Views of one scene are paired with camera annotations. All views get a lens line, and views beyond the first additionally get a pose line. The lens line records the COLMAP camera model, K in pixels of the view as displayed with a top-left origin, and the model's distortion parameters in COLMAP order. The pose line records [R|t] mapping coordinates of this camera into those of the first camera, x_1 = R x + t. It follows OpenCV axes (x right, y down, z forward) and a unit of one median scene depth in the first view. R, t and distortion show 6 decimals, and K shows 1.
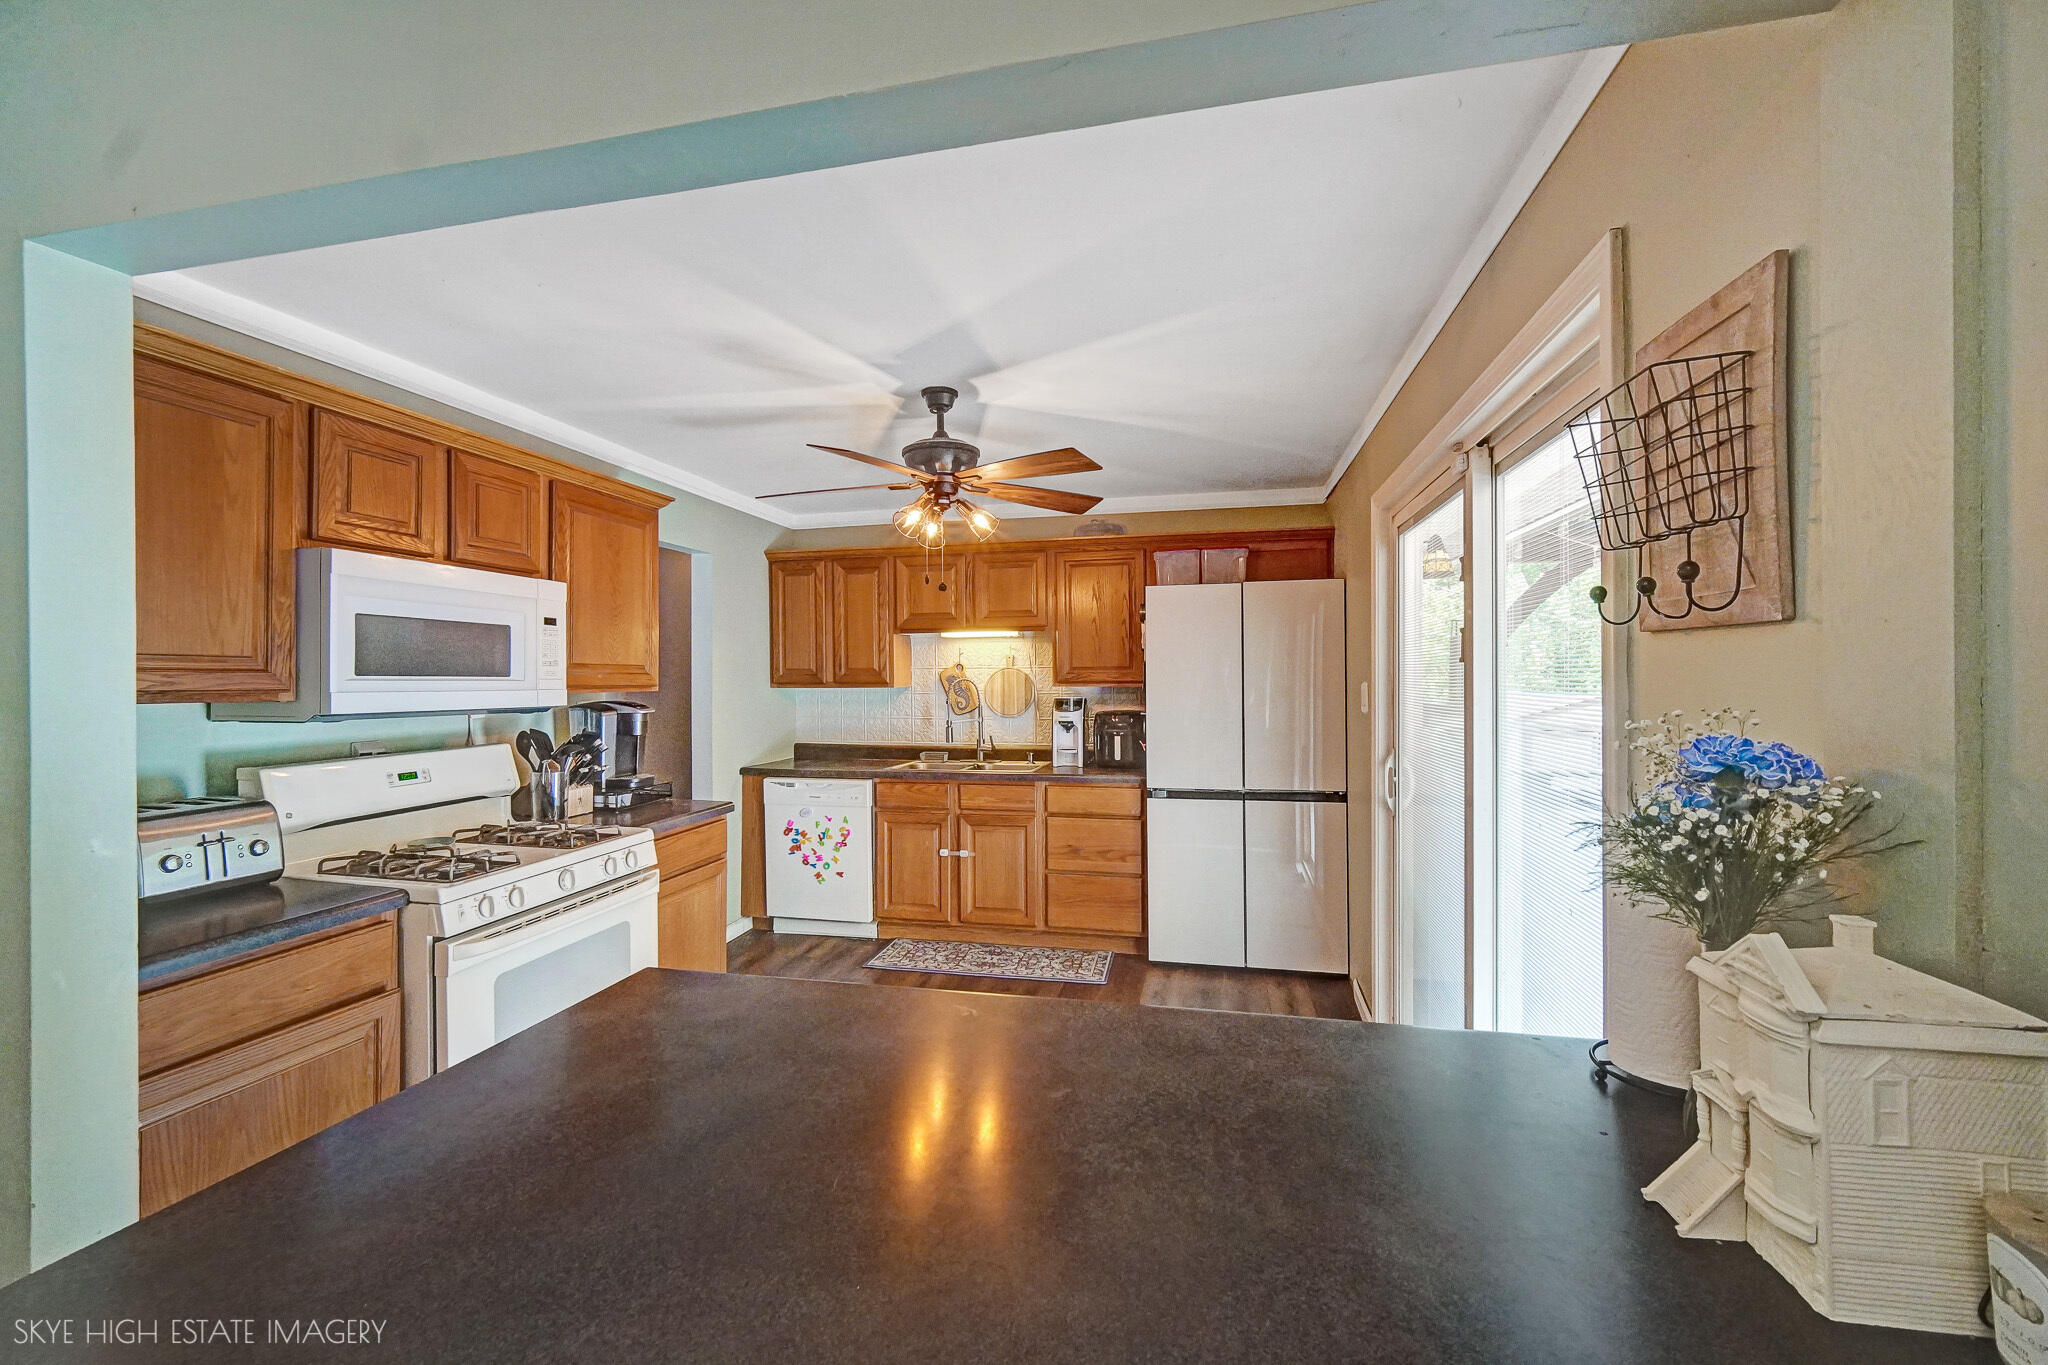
lens RADIAL K [[828.0, 0, 1024.0], [0, 828.0, 682.5], [0, 0, 1]] dist [-0.000983, -0.000188]
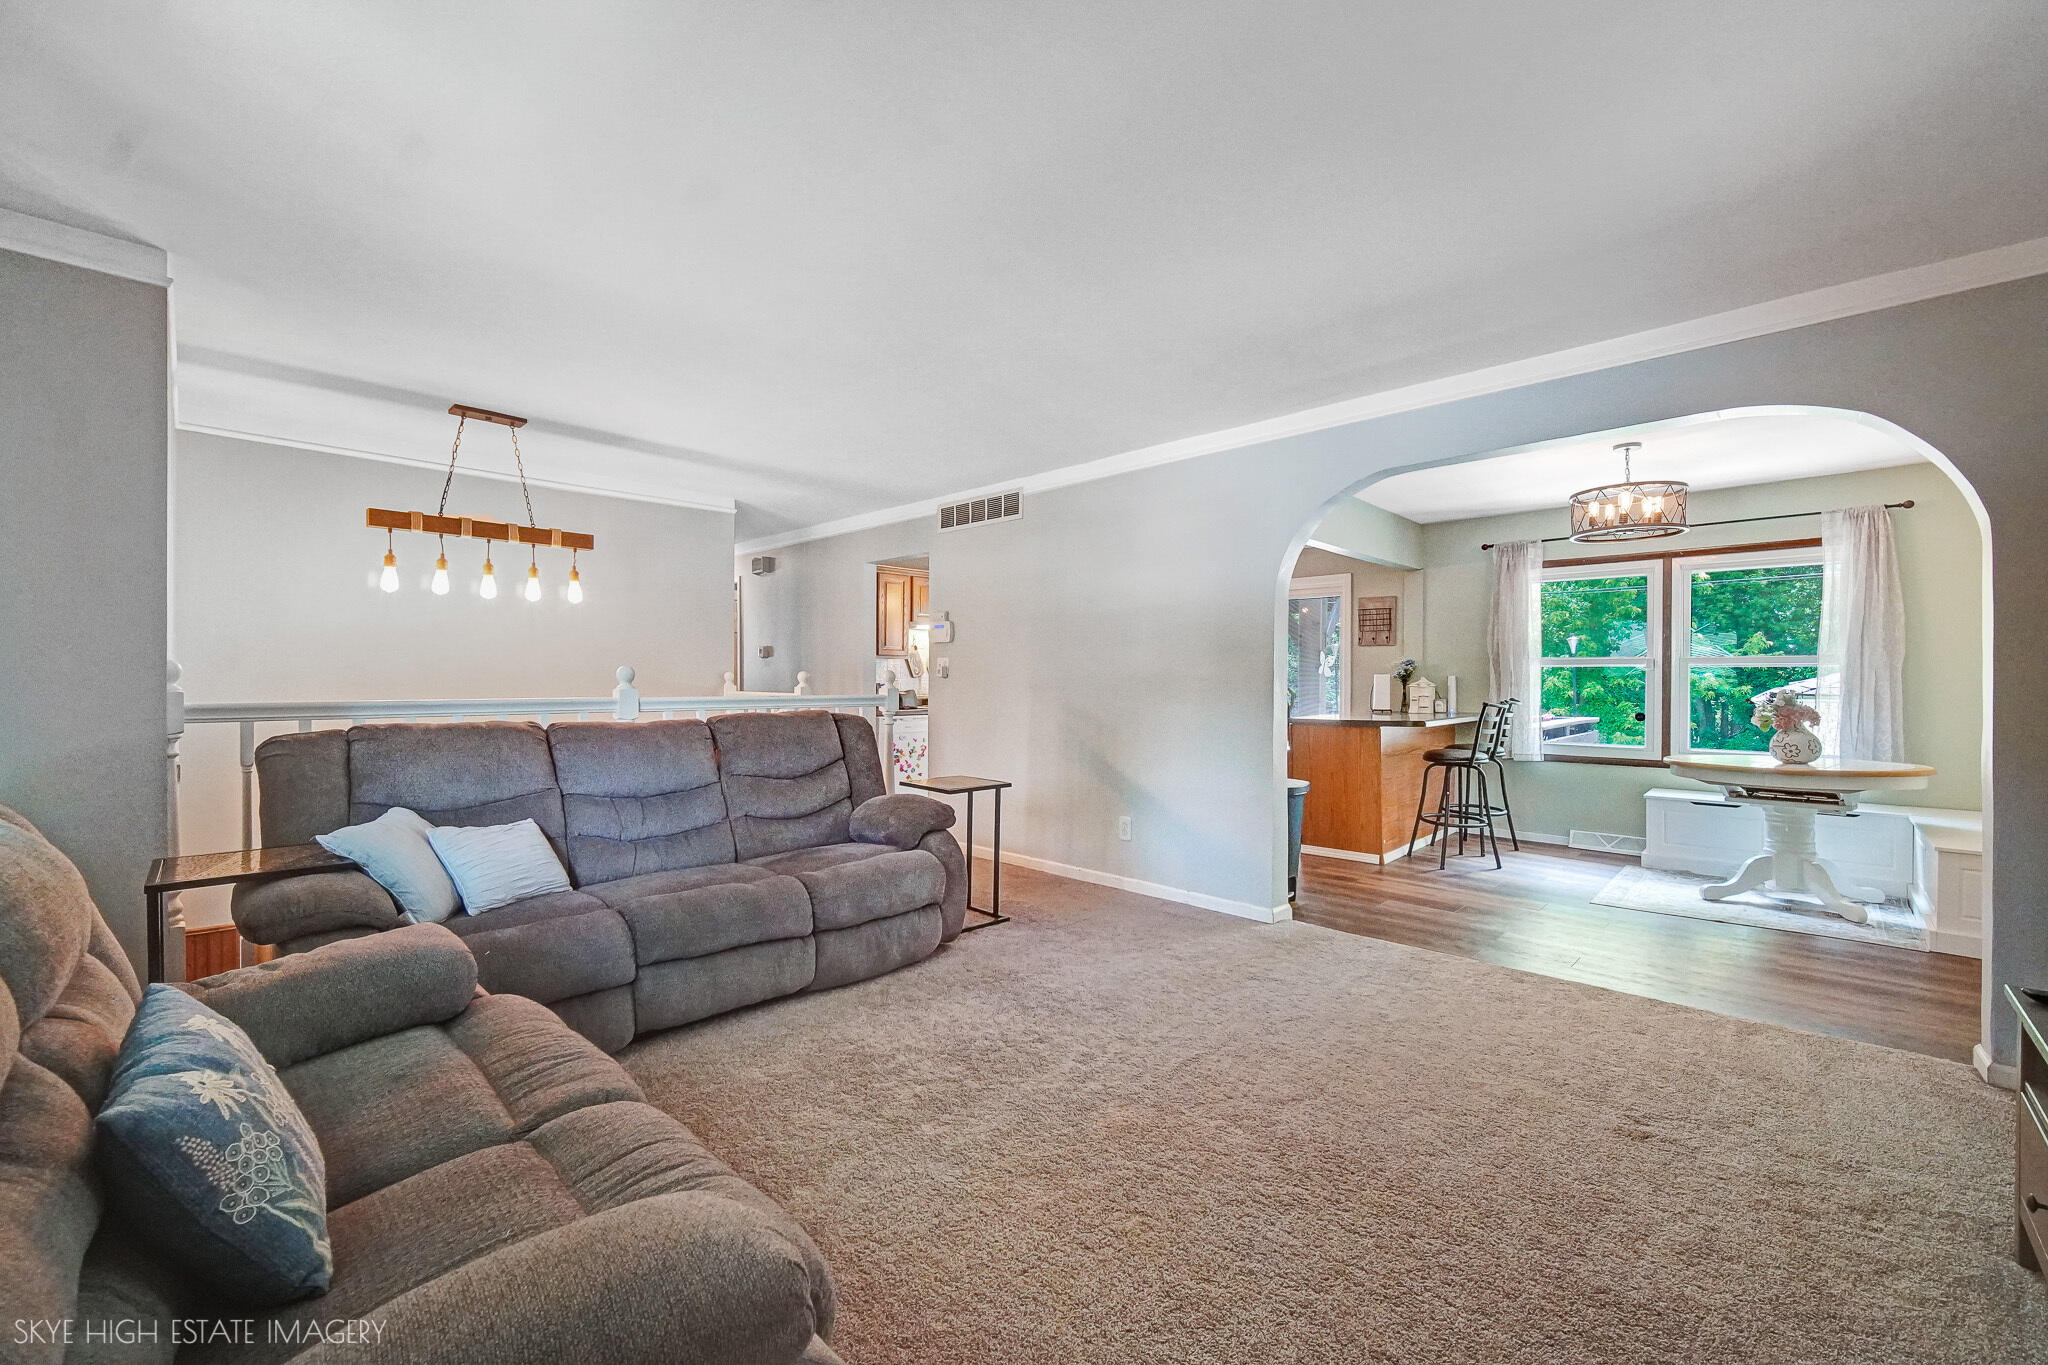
lens RADIAL K [[828.0, 0, 1024.0], [0, 828.0, 682.5], [0, 0, 1]] dist [-0.000983, -0.000188]
pose [[0.516612, 0.003995, 0.856210, -2.600731], [0.001977, 0.999981, -0.005859, 0.110686], [-0.856217, 0.004720, 0.516594, -0.002329]]
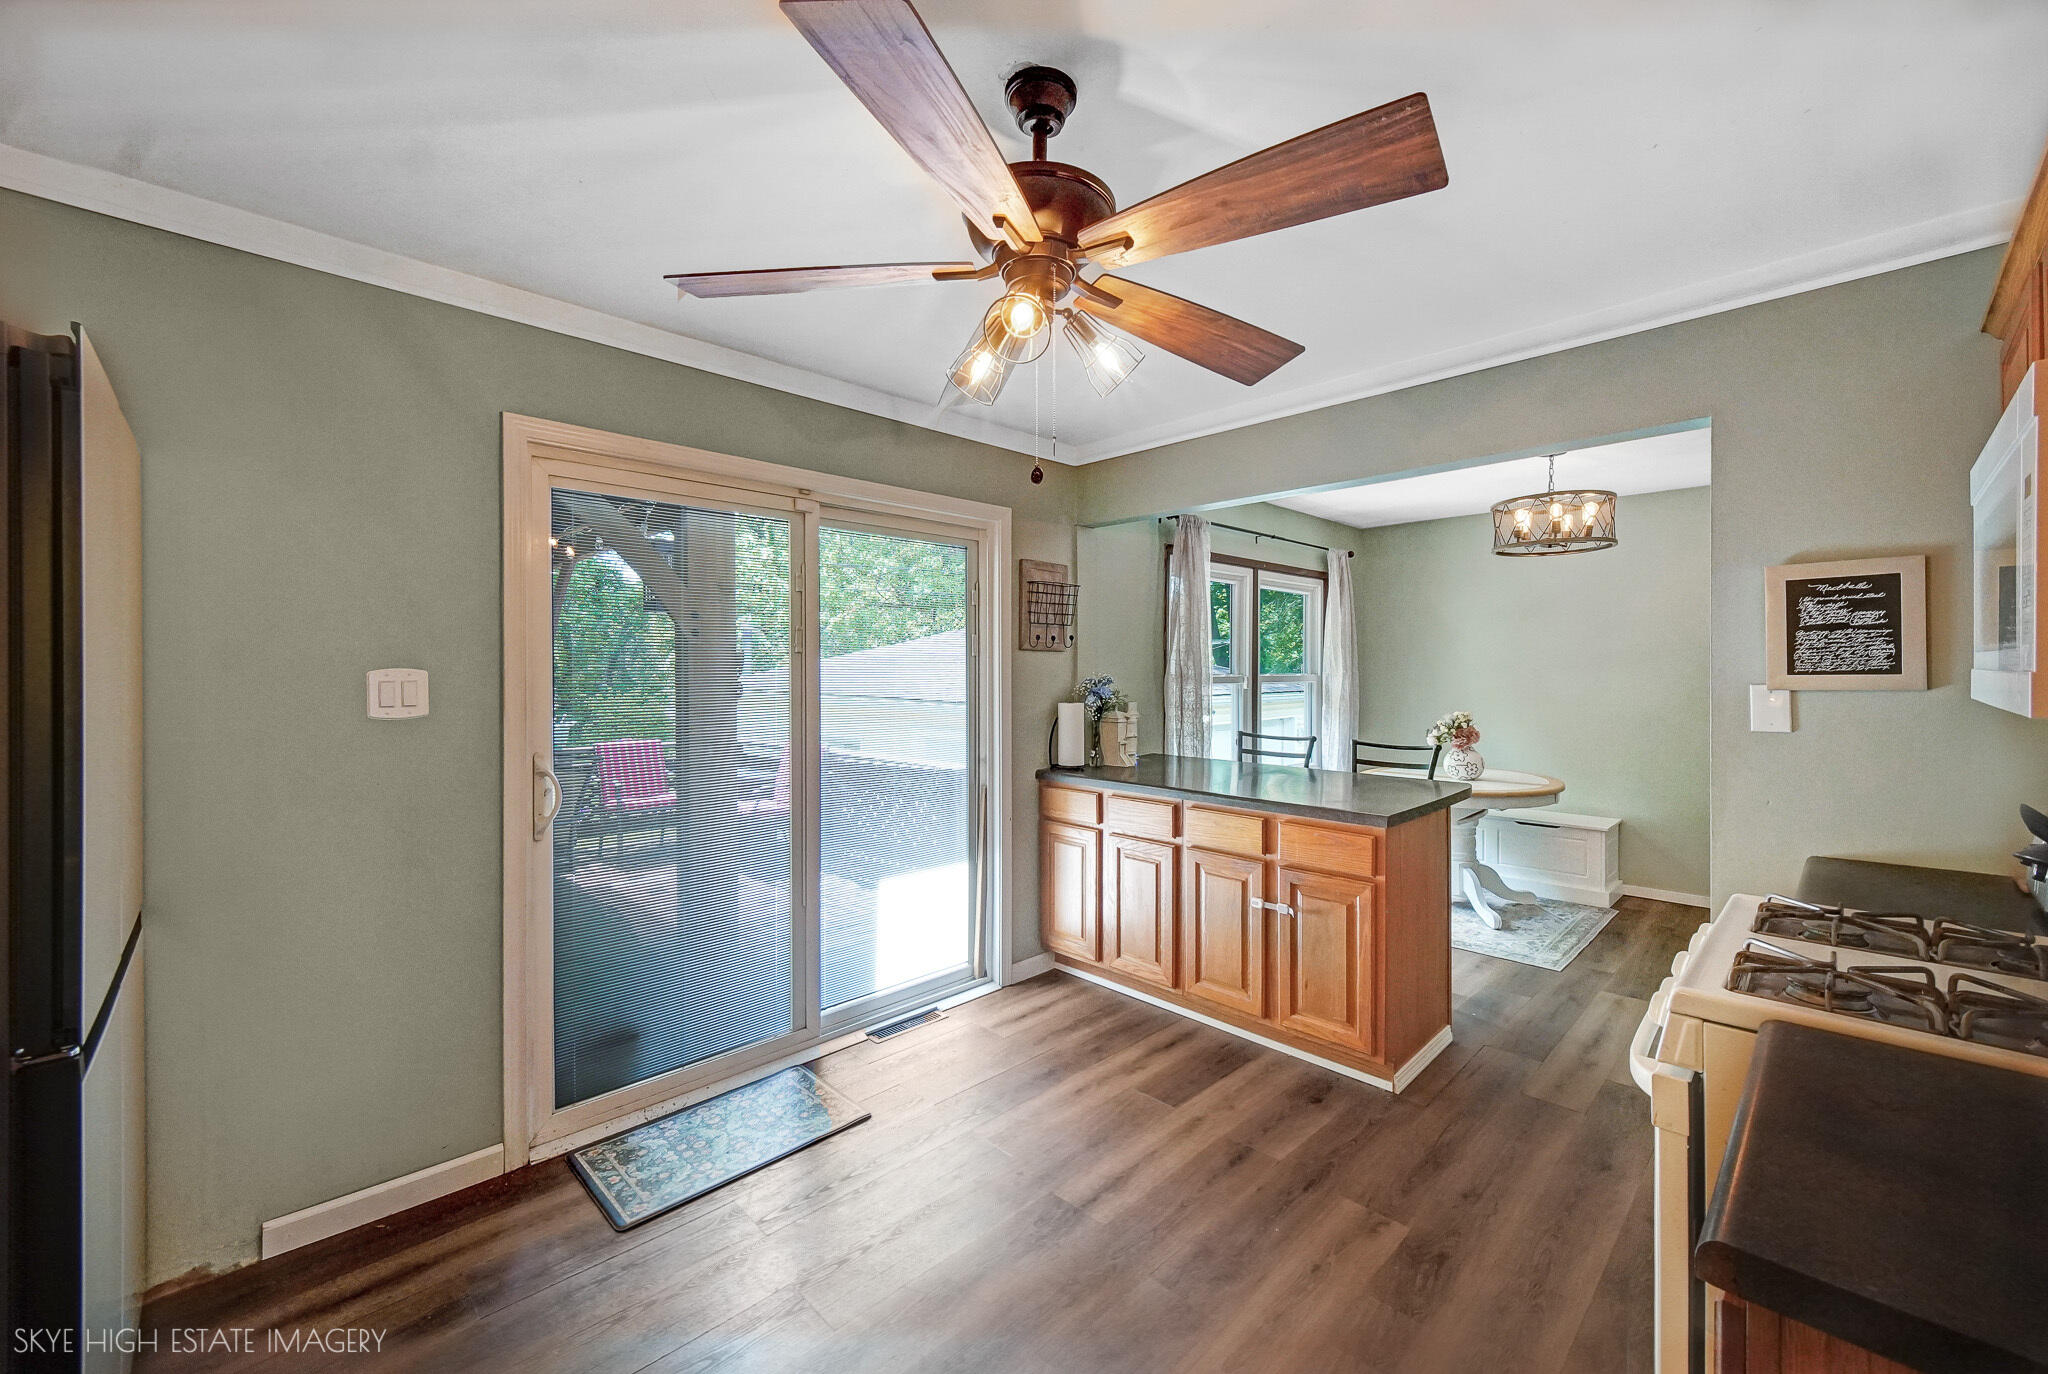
lens RADIAL K [[821.3, 0, 1020.1], [0, 821.3, 659.7], [0, 0, 1]] dist [-0.000022, -0.000032]
pose [[-0.841574, 0.012003, 0.540009, -0.430102], [0.010923, 0.999927, -0.005203, -0.000487], [-0.540032, 0.001520, -0.841643, 1.693290]]
